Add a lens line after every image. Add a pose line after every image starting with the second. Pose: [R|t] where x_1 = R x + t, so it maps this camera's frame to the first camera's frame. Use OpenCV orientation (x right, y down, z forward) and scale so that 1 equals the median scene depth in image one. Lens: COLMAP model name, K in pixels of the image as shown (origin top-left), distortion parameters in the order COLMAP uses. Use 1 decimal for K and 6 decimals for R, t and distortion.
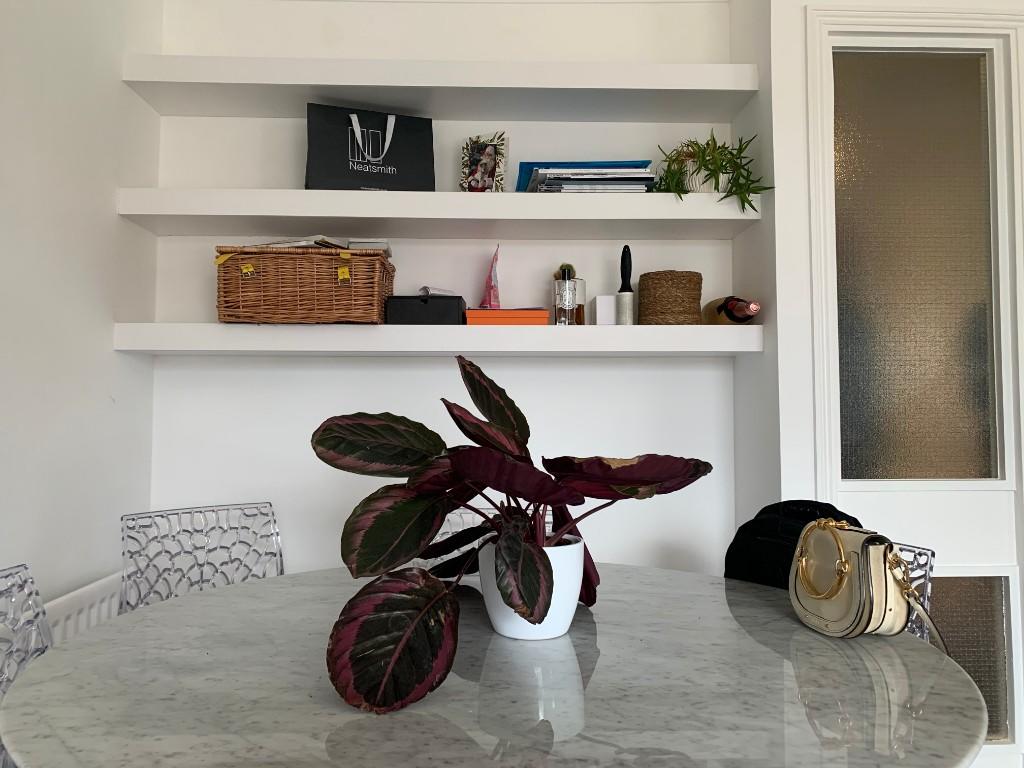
lens RADIAL K [[775.5, 0, 512.0], [0, 775.5, 384.0], [0, 0, 1]] dist [0.106920, -0.167910]
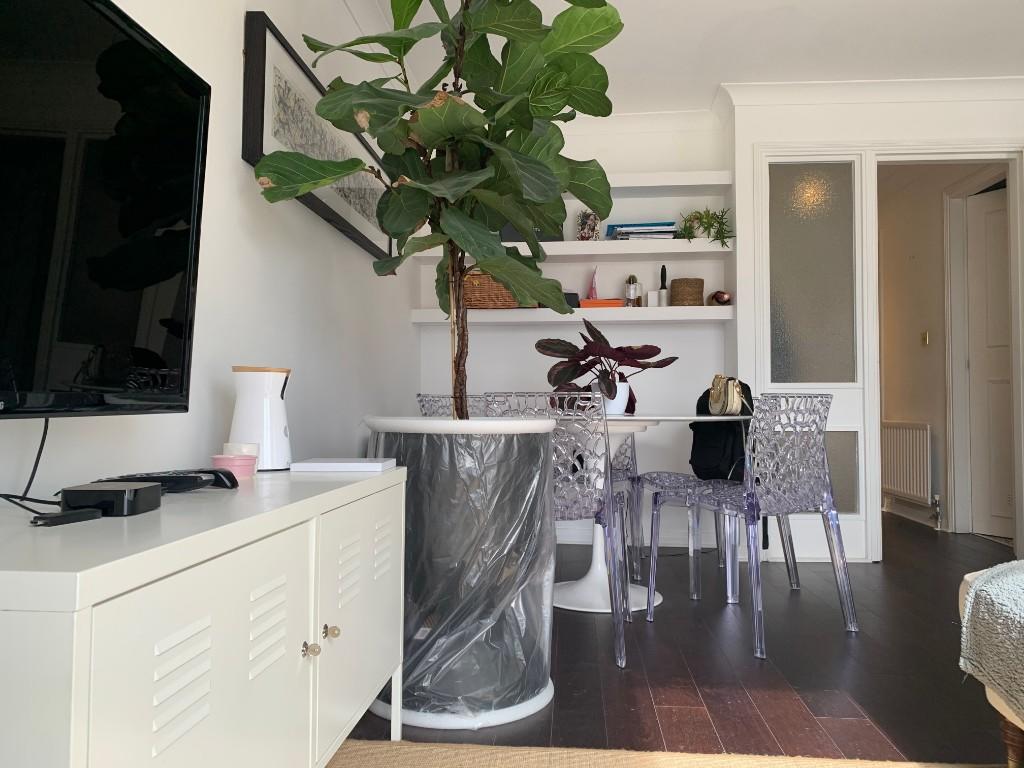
lens RADIAL K [[775.5, 0, 512.0], [0, 775.5, 384.0], [0, 0, 1]] dist [0.106920, -0.167910]
pose [[0.993158, -0.001114, -0.116775, -0.000226], [0.003175, 0.999842, 0.017467, 0.082866], [0.116737, -0.017718, 0.993005, -0.987910]]
